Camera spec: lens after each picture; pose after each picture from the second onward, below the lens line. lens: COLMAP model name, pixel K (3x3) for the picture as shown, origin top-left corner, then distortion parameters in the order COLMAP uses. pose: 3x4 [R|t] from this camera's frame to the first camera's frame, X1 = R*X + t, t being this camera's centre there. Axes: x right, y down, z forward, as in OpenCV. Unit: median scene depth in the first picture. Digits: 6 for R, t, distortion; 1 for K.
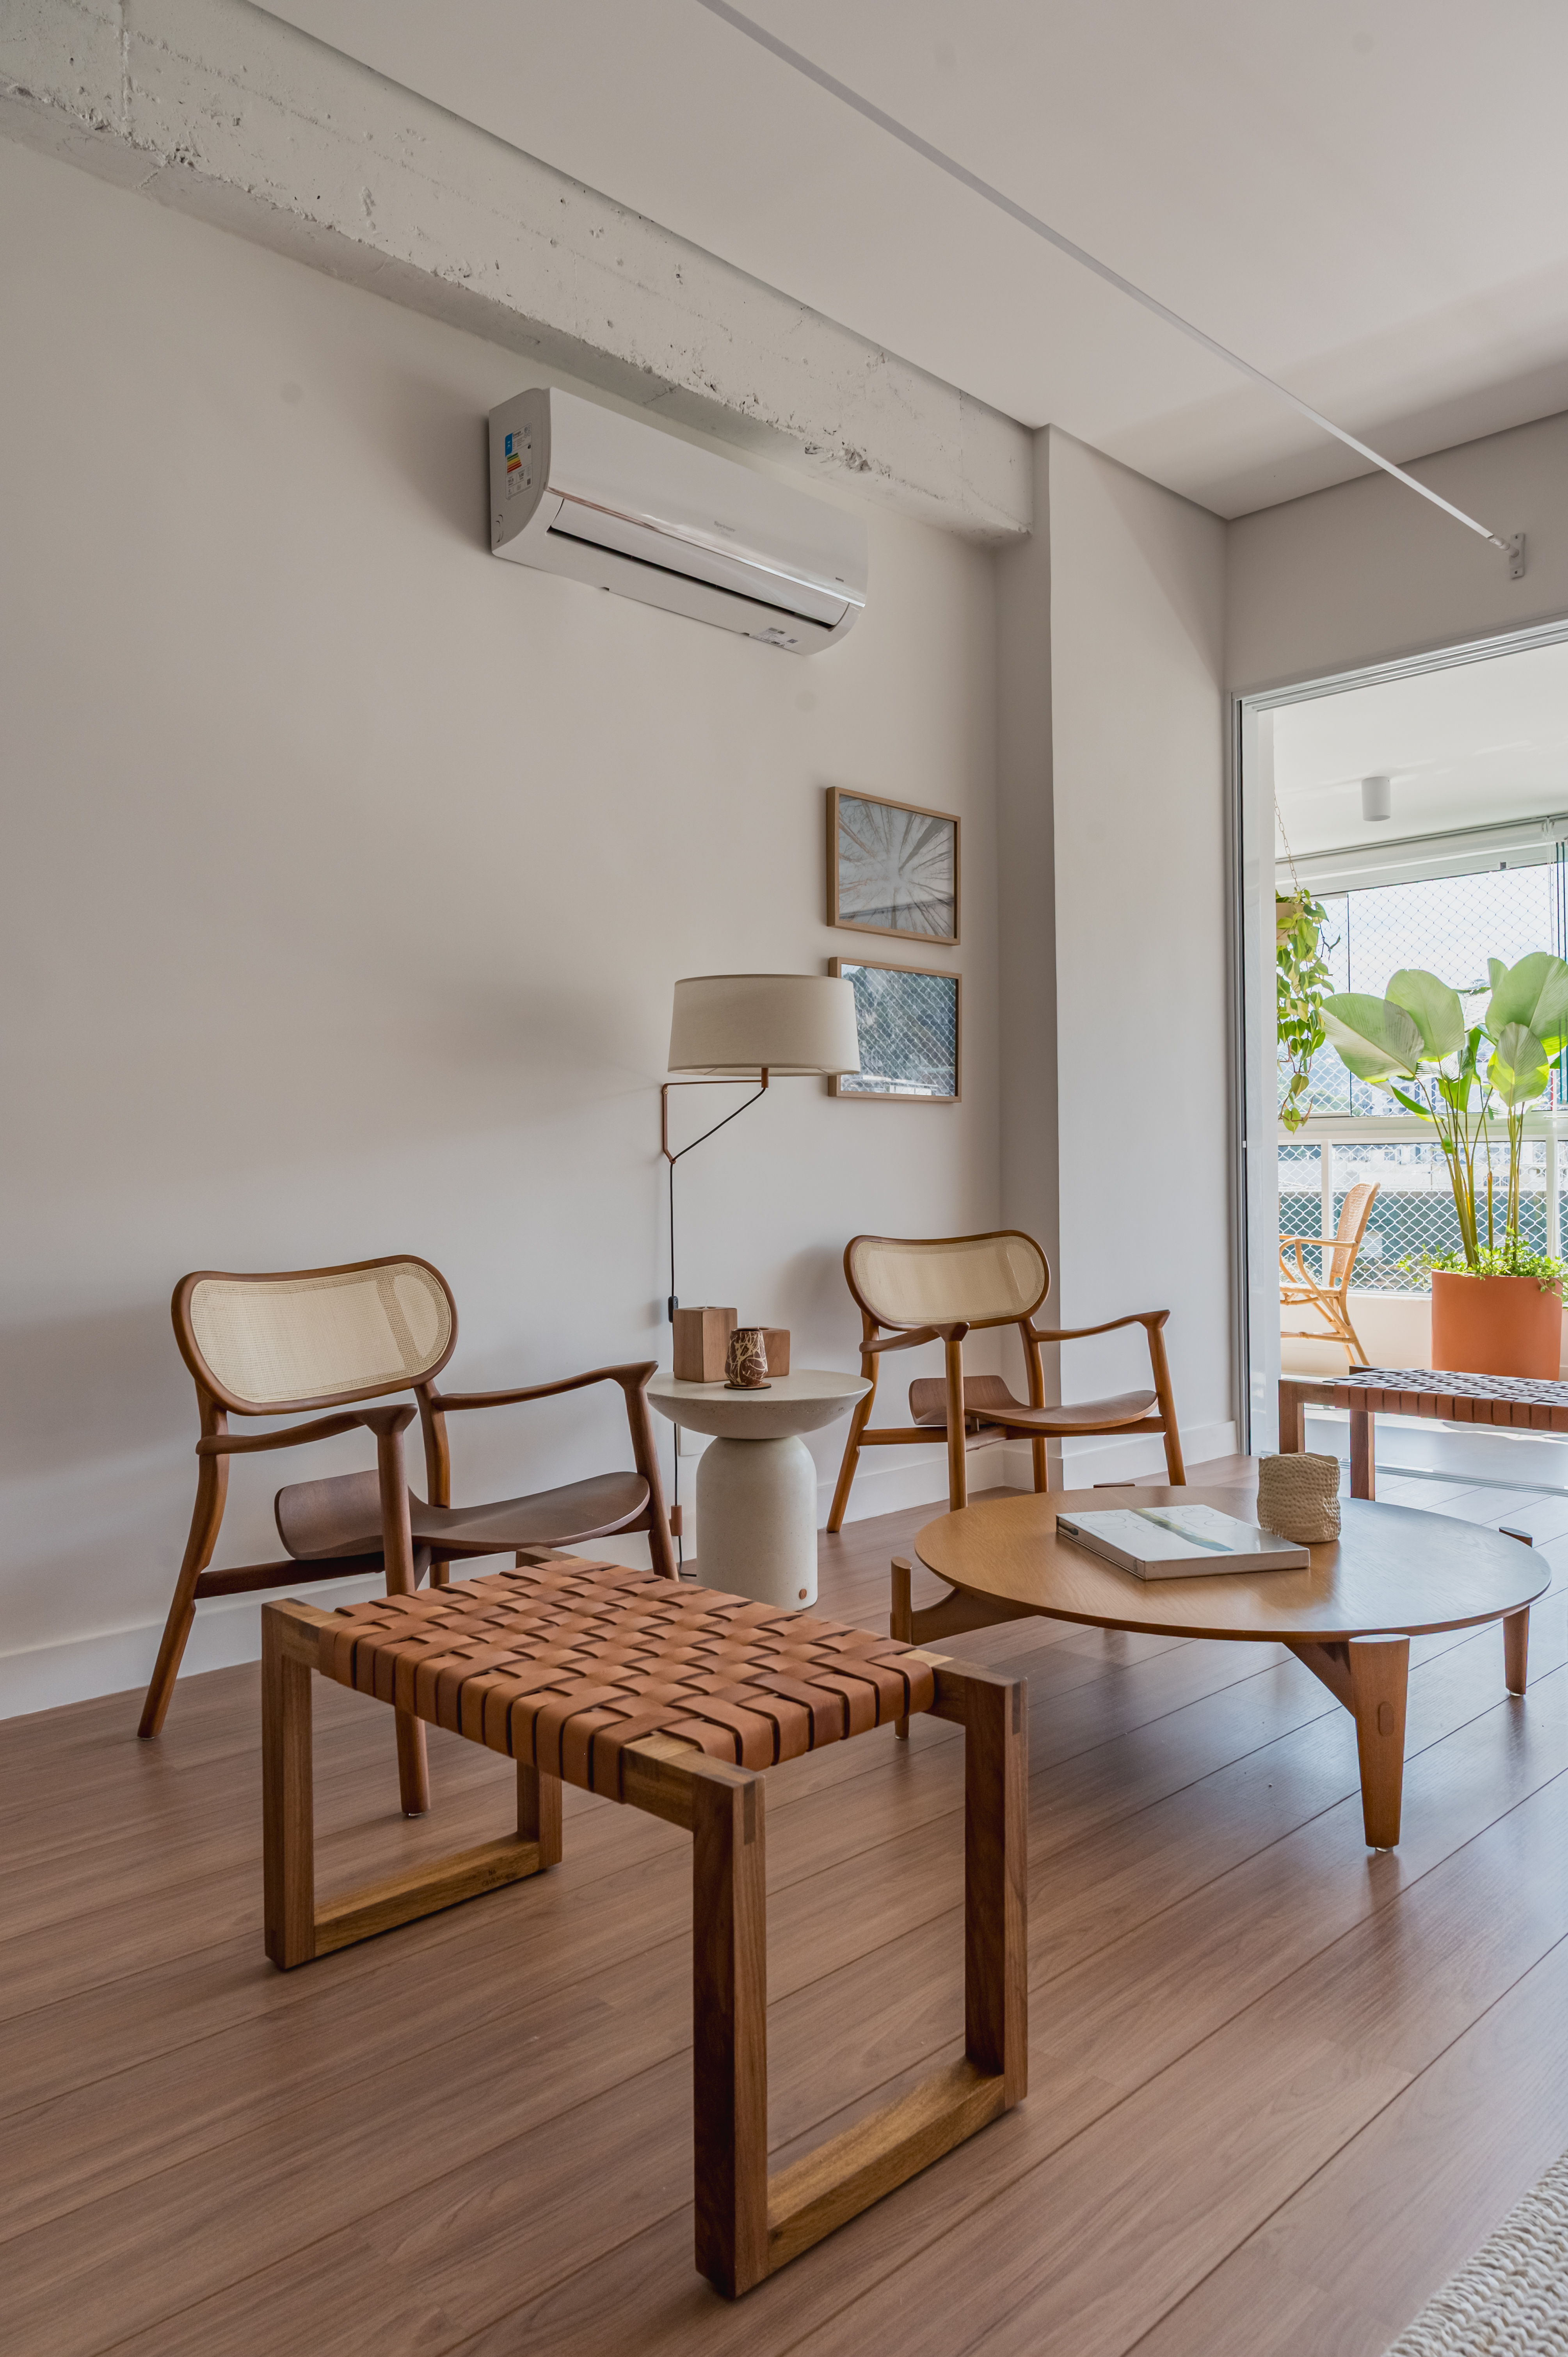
lens RADIAL K [[1598.0, 0, 784.0], [0, 1598.0, 1178.5], [0, 0, 1]] dist [0.021054, 0.000952]
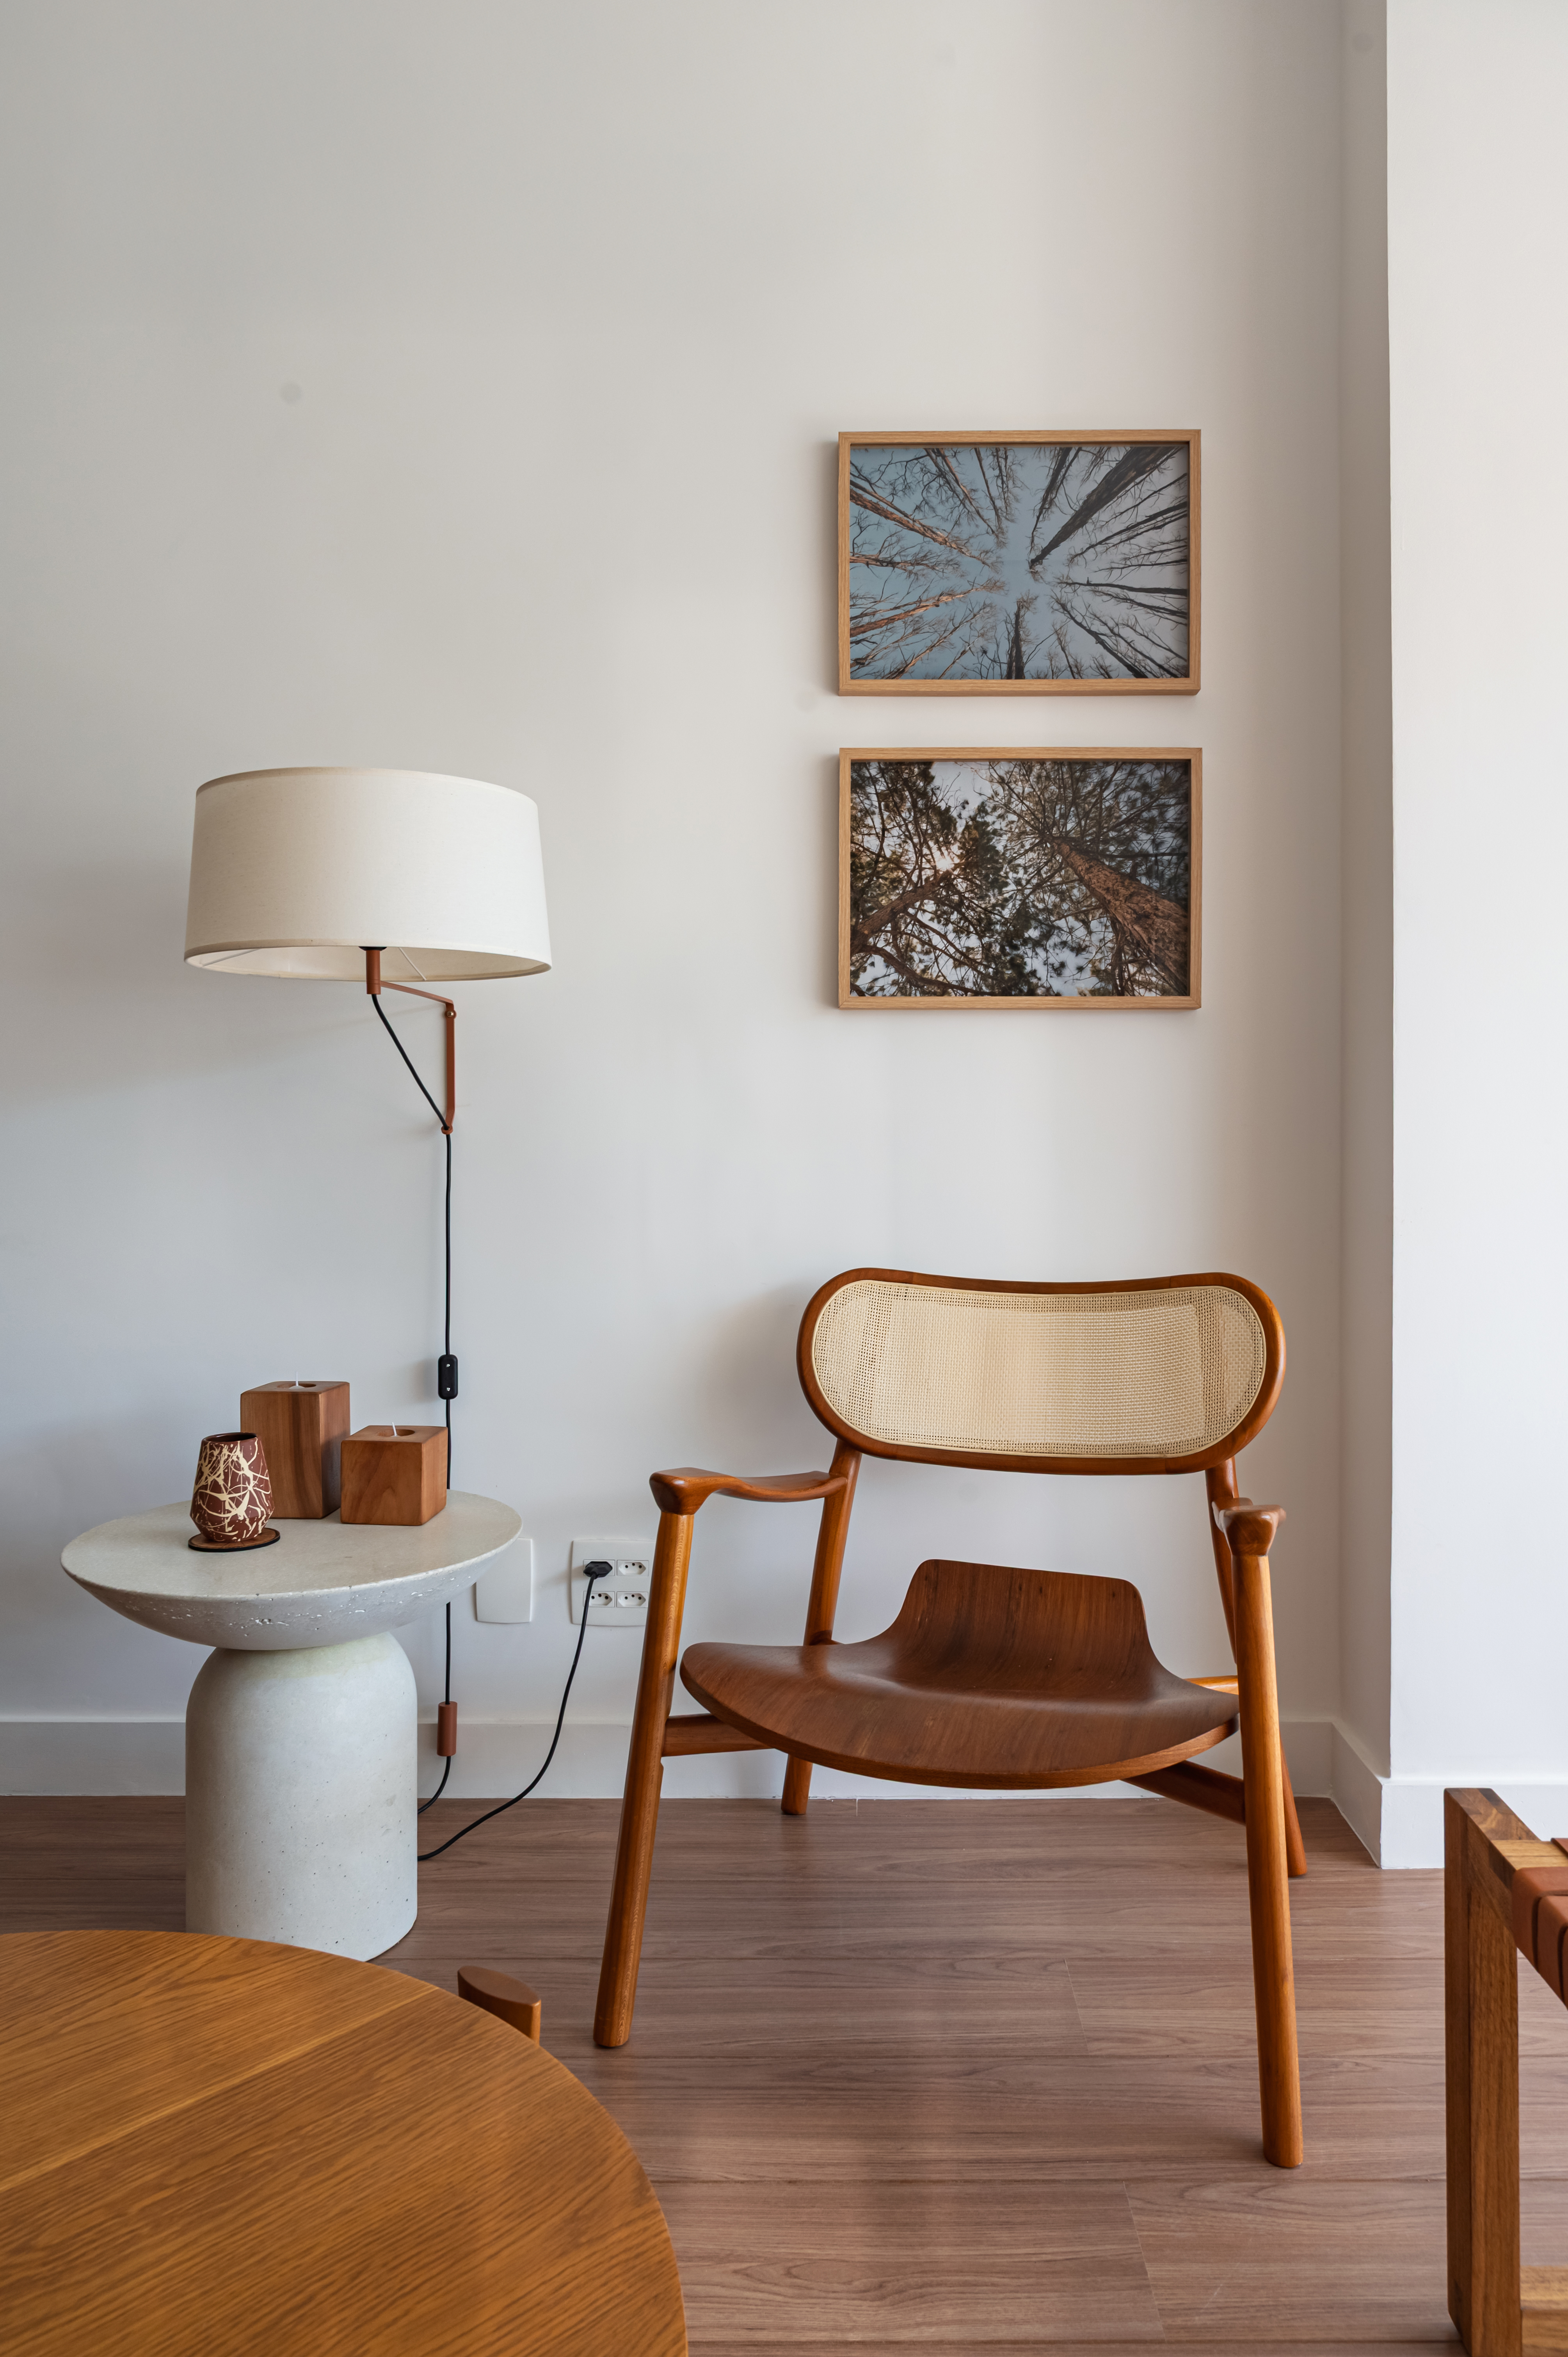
lens RADIAL K [[1598.0, 0, 784.0], [0, 1598.0, 1178.5], [0, 0, 1]] dist [0.021054, 0.000952]
pose [[0.709130, 0.000049, -0.705078, 0.386751], [-0.006909, 0.999952, -0.006879, 0.009913], [0.705044, 0.009749, 0.709097, 0.586615]]
